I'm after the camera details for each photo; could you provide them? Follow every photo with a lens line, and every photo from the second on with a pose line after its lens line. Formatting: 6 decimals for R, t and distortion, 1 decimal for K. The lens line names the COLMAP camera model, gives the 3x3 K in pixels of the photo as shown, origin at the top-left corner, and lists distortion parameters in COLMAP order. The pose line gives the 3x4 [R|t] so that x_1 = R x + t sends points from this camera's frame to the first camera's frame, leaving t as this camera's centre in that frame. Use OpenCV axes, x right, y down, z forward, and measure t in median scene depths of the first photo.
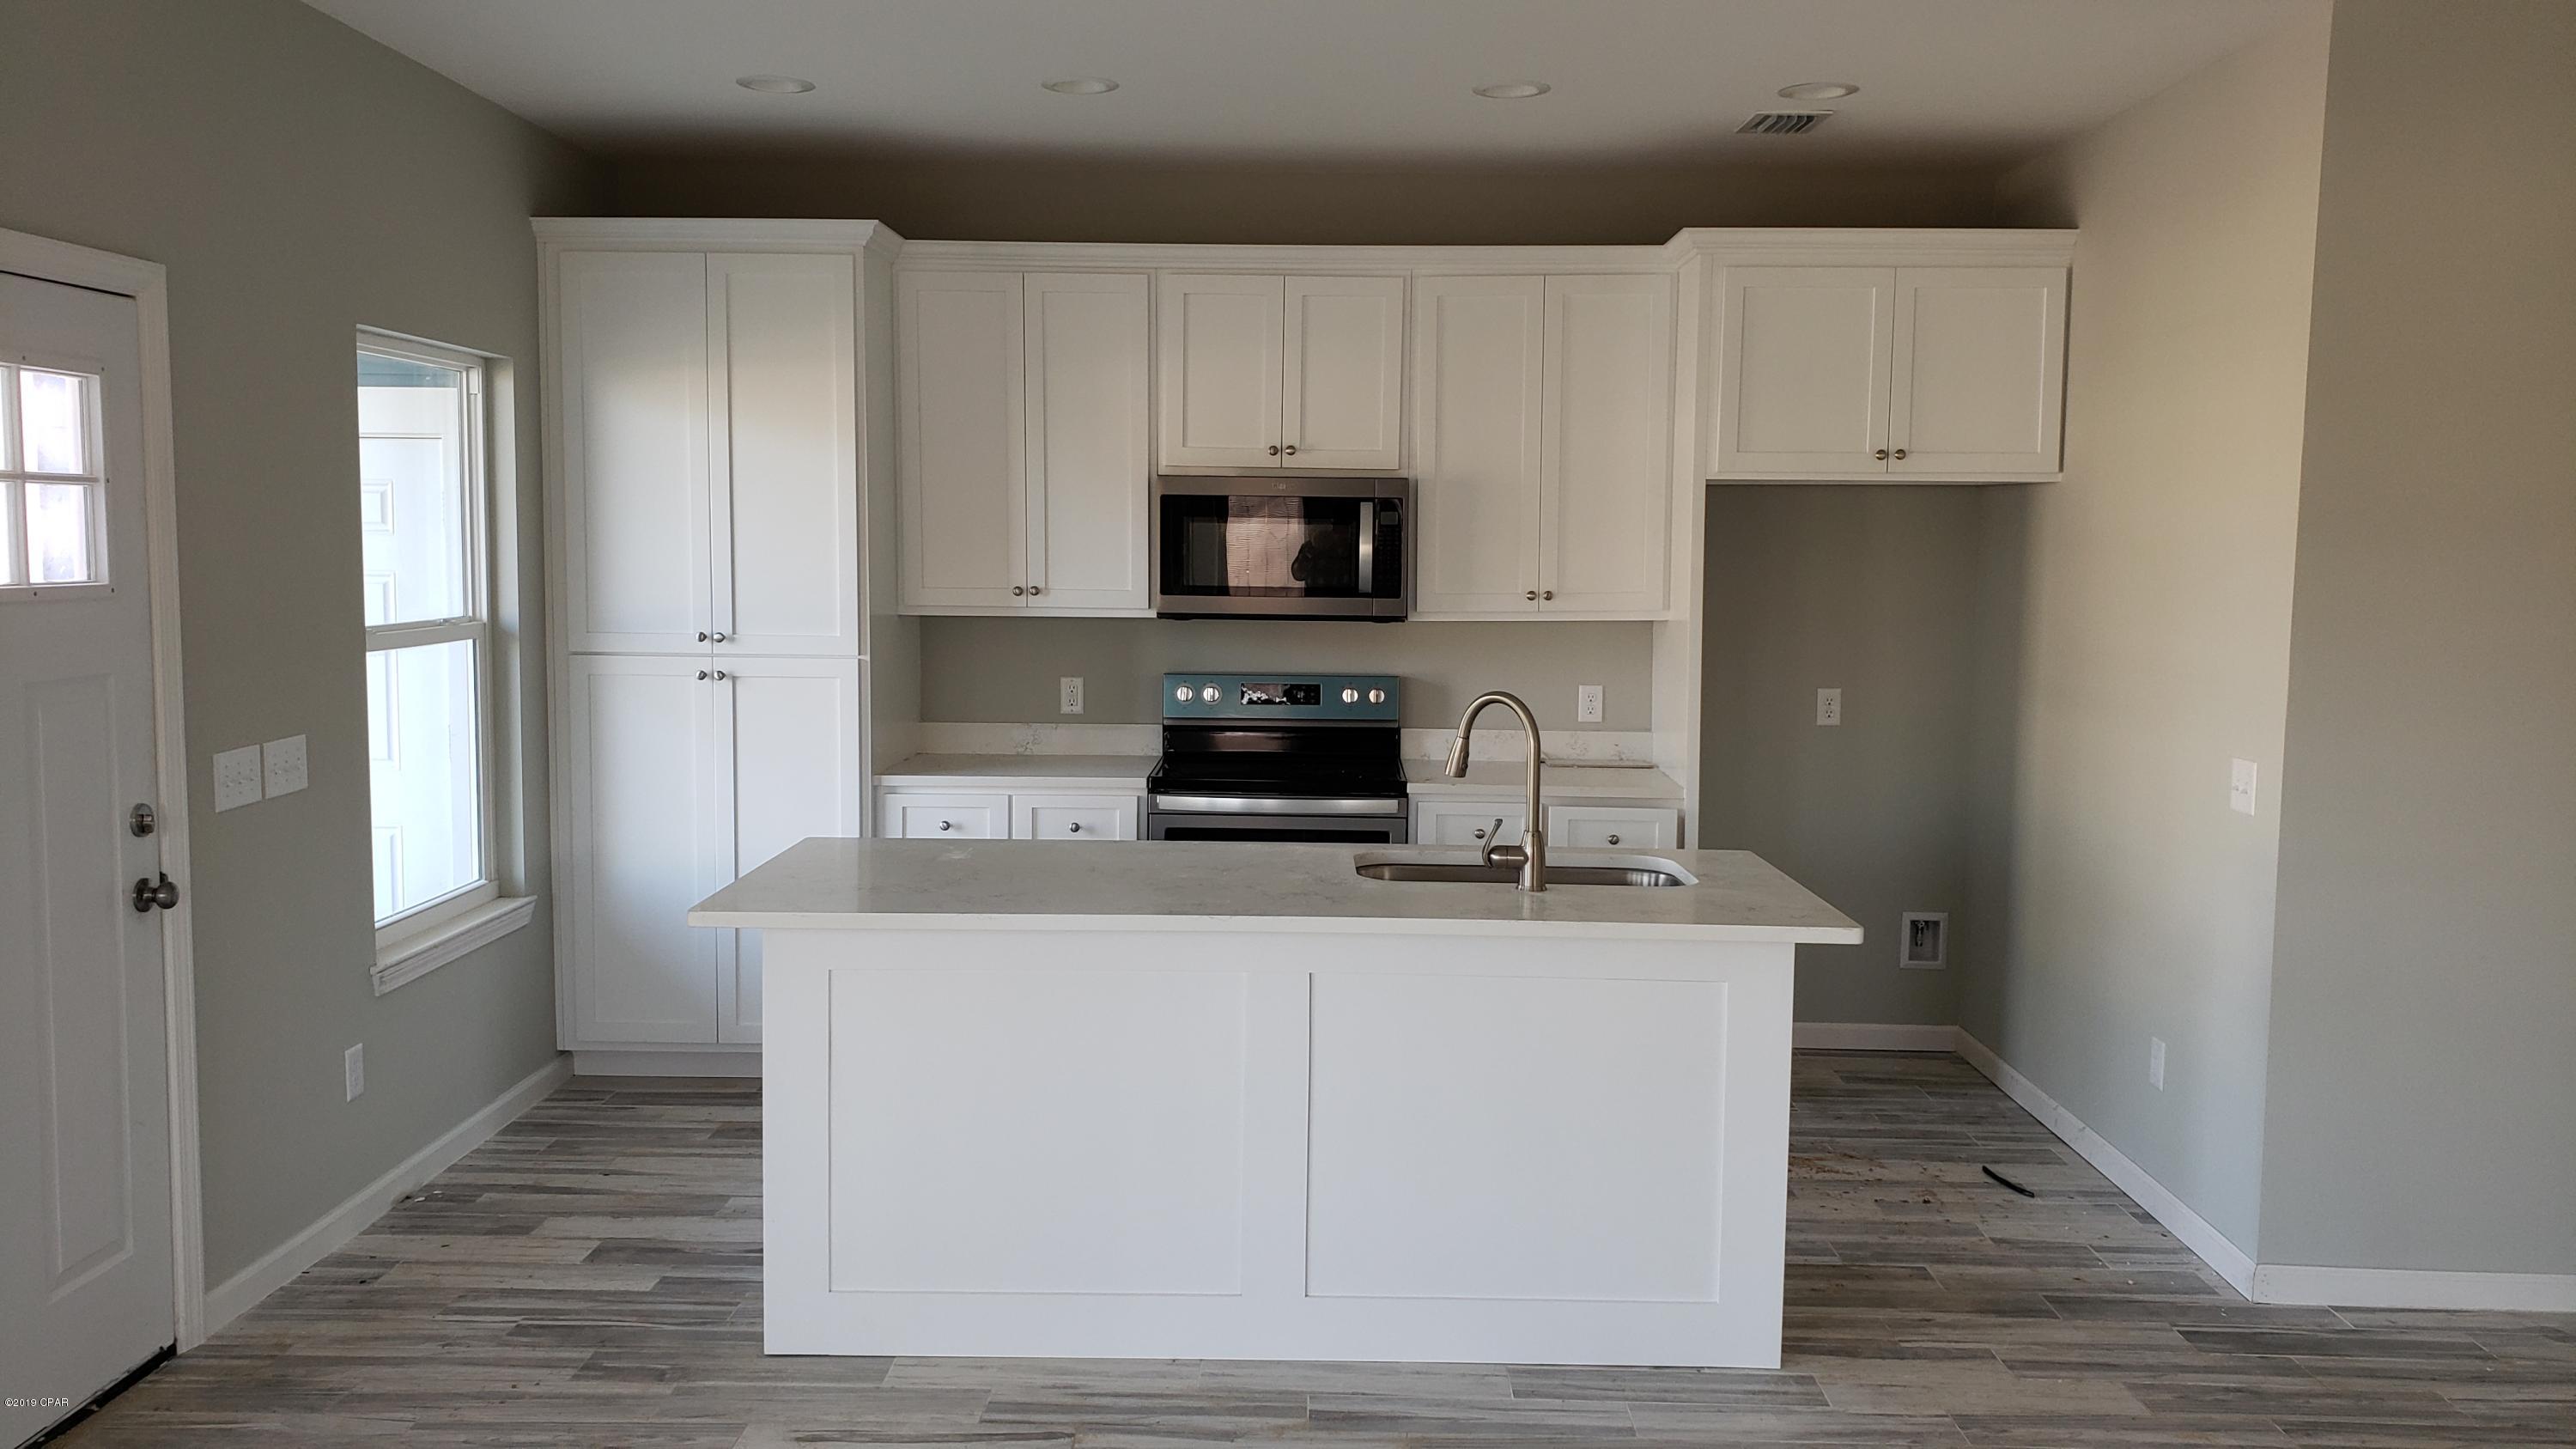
lens RADIAL K [[1998.0, 0, 1297.2], [0, 1998.0, 724.1], [0, 0, 1]] dist [0.074629, -0.090768]
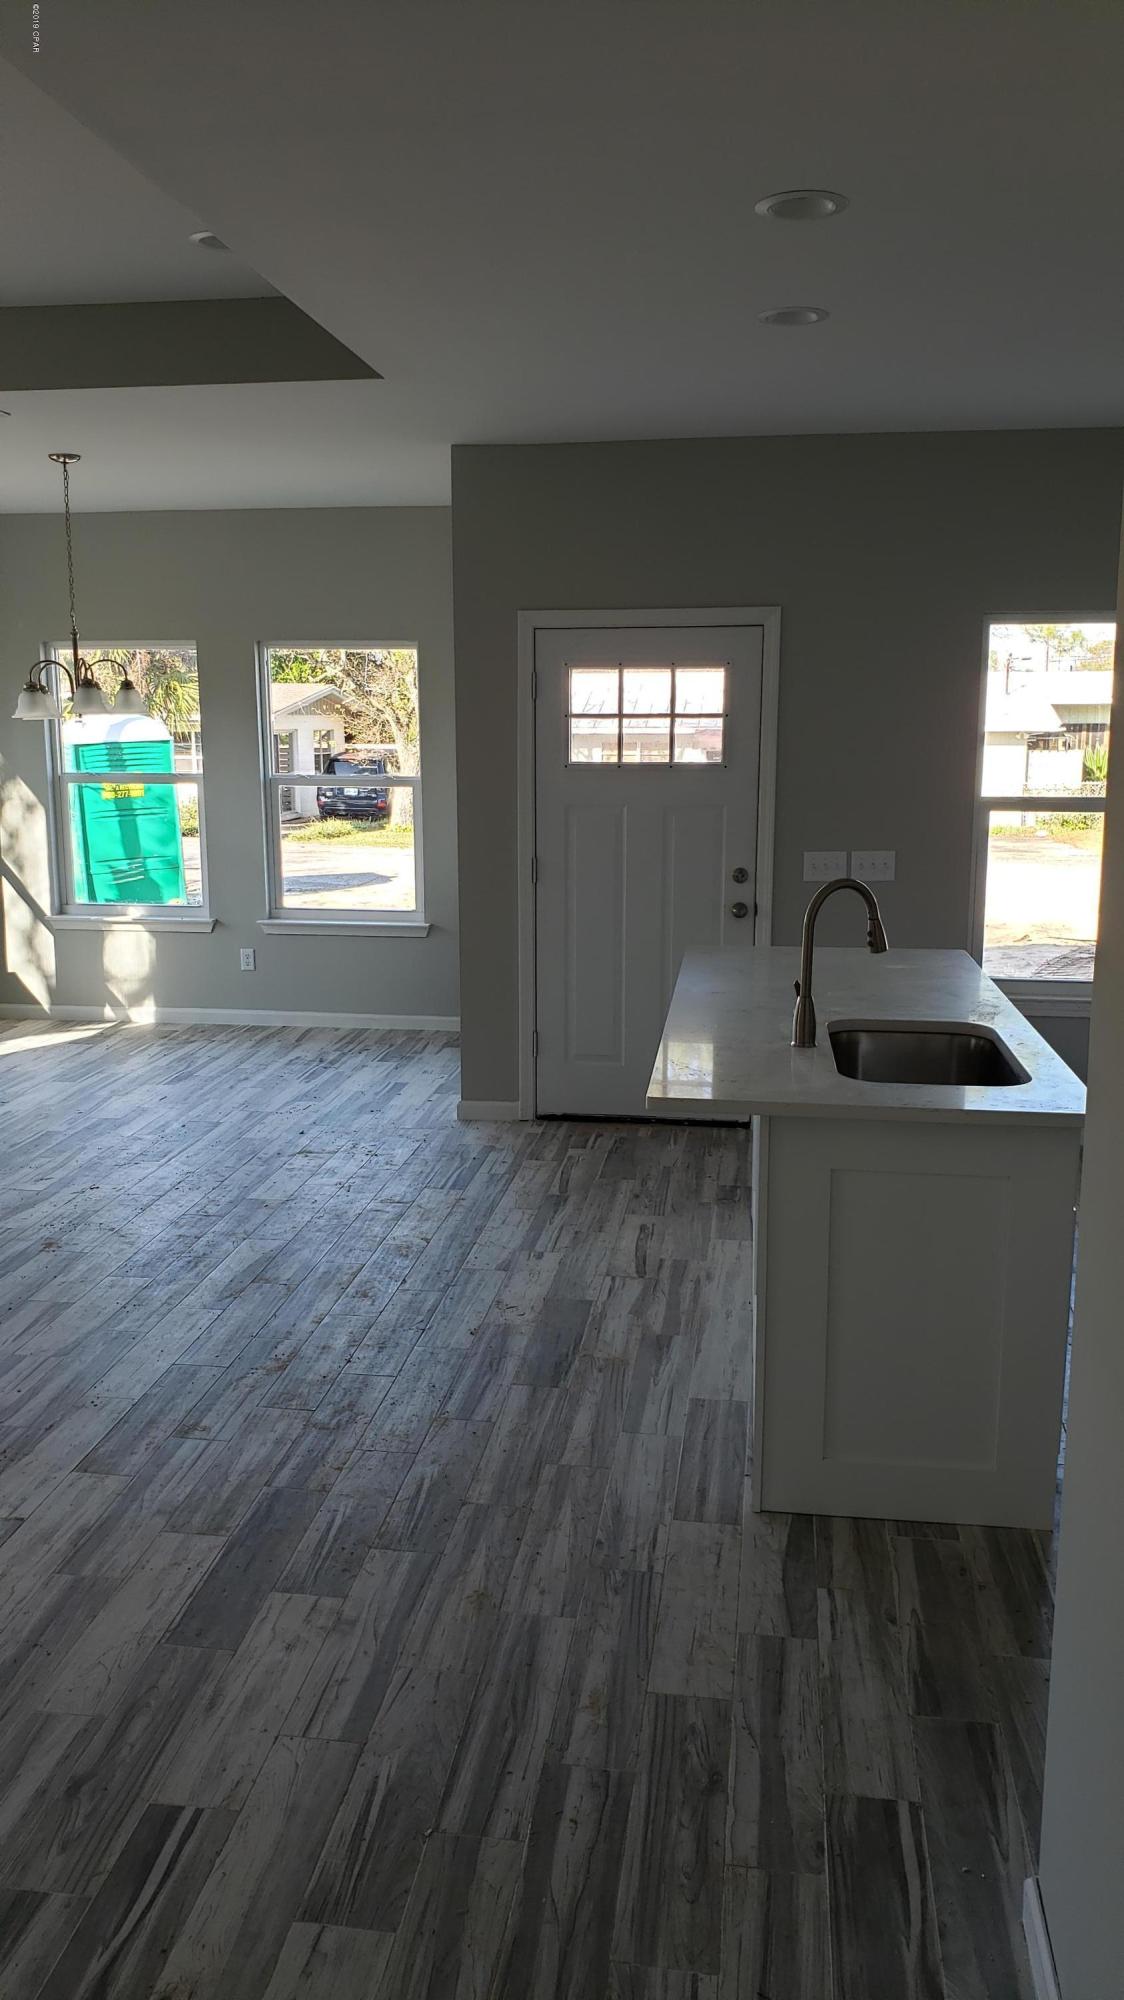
lens RADIAL K [[1551.0, 0, 559.4], [0, 1551.0, 1003.8], [0, 0, 1]] dist [0.074629, -0.090768]
pose [[-0.131101, 0.169928, -0.976697, 1.077518], [-0.099794, 0.977934, 0.183538, -0.100632], [0.986333, 0.121531, -0.111250, 0.993764]]
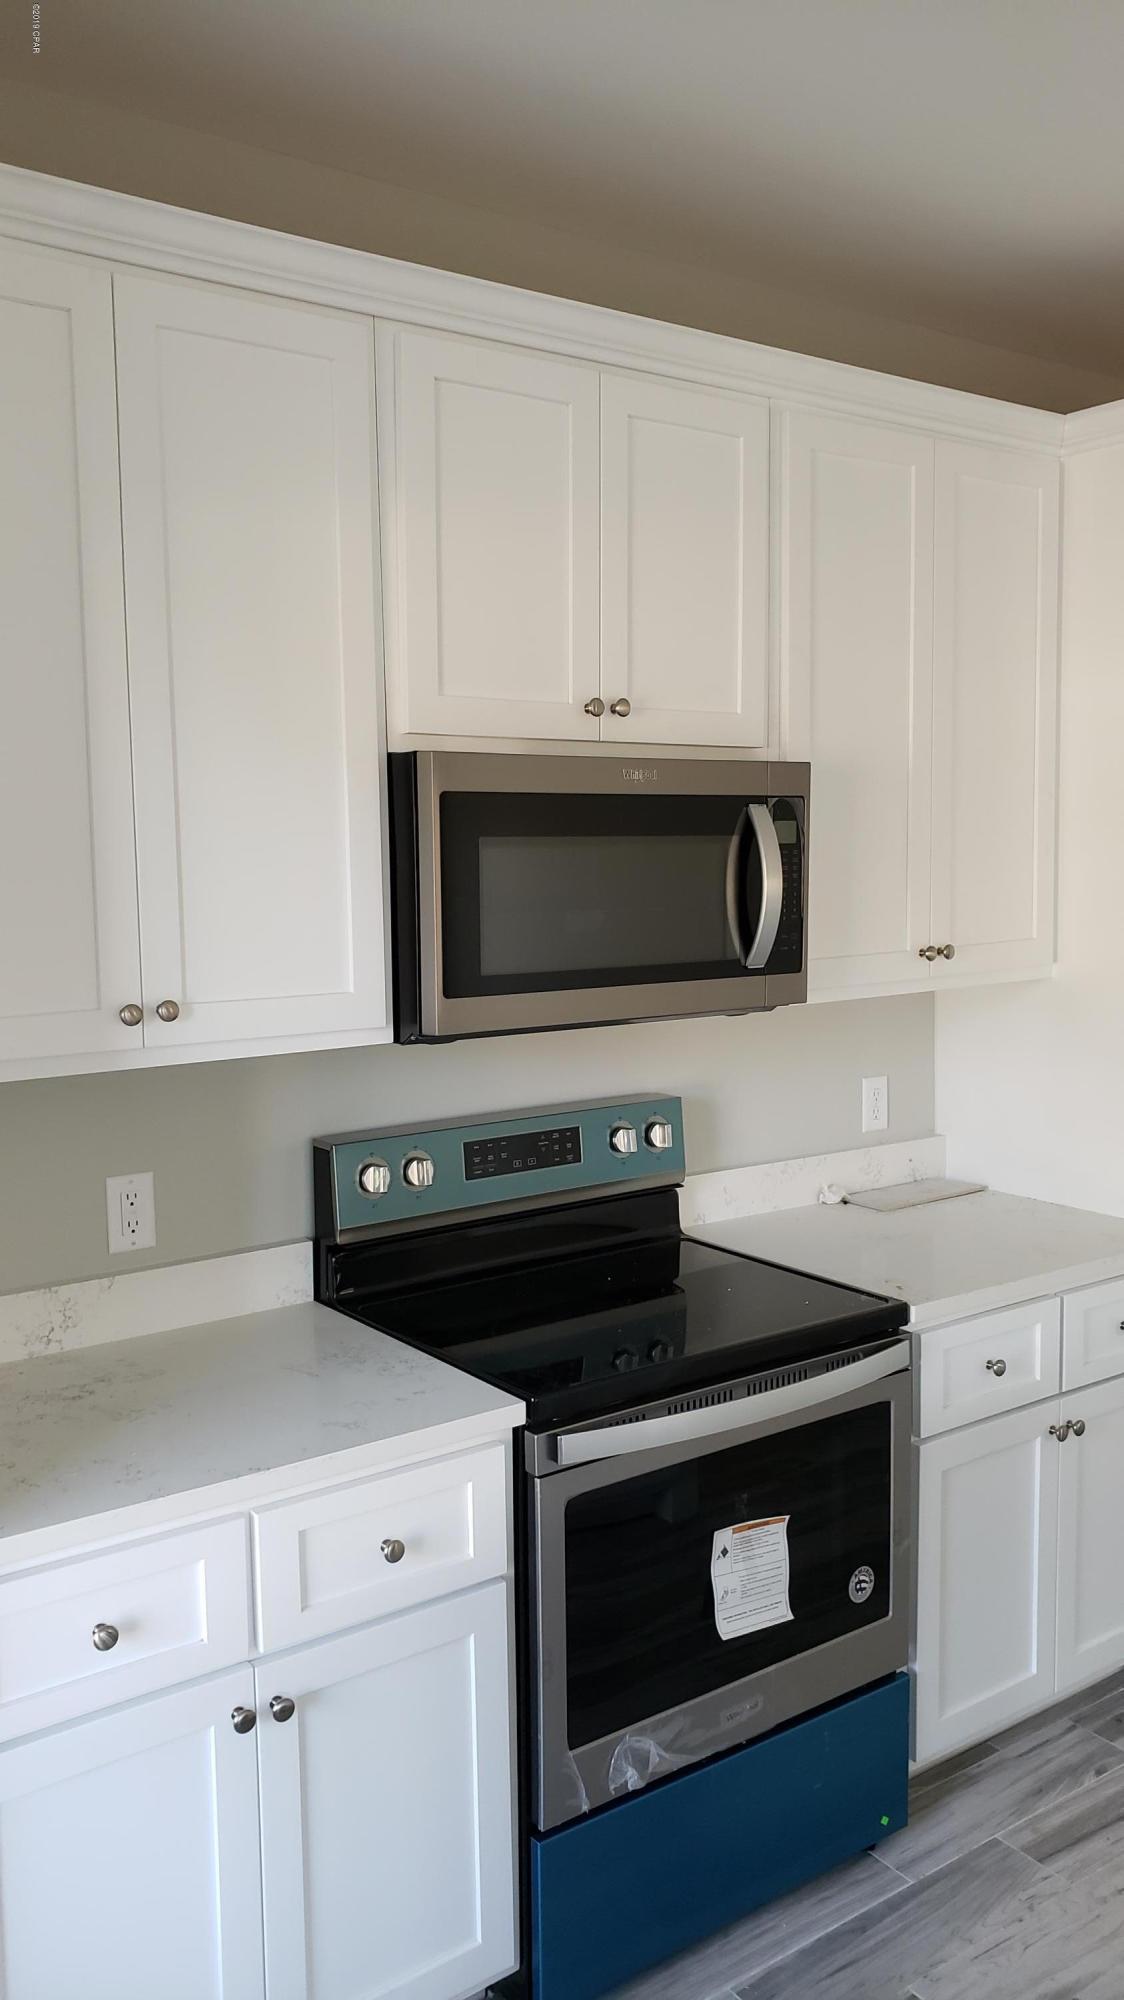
lens RADIAL K [[1551.0, 0, 551.5], [0, 1551.0, 993.6], [0, 0, 1]] dist [0.074629, -0.090768]
pose [[0.812843, -0.075923, 0.577514, -0.260420], [0.080693, 0.996586, 0.017443, -0.069794], [-0.576867, 0.032422, 0.816194, 0.673776]]
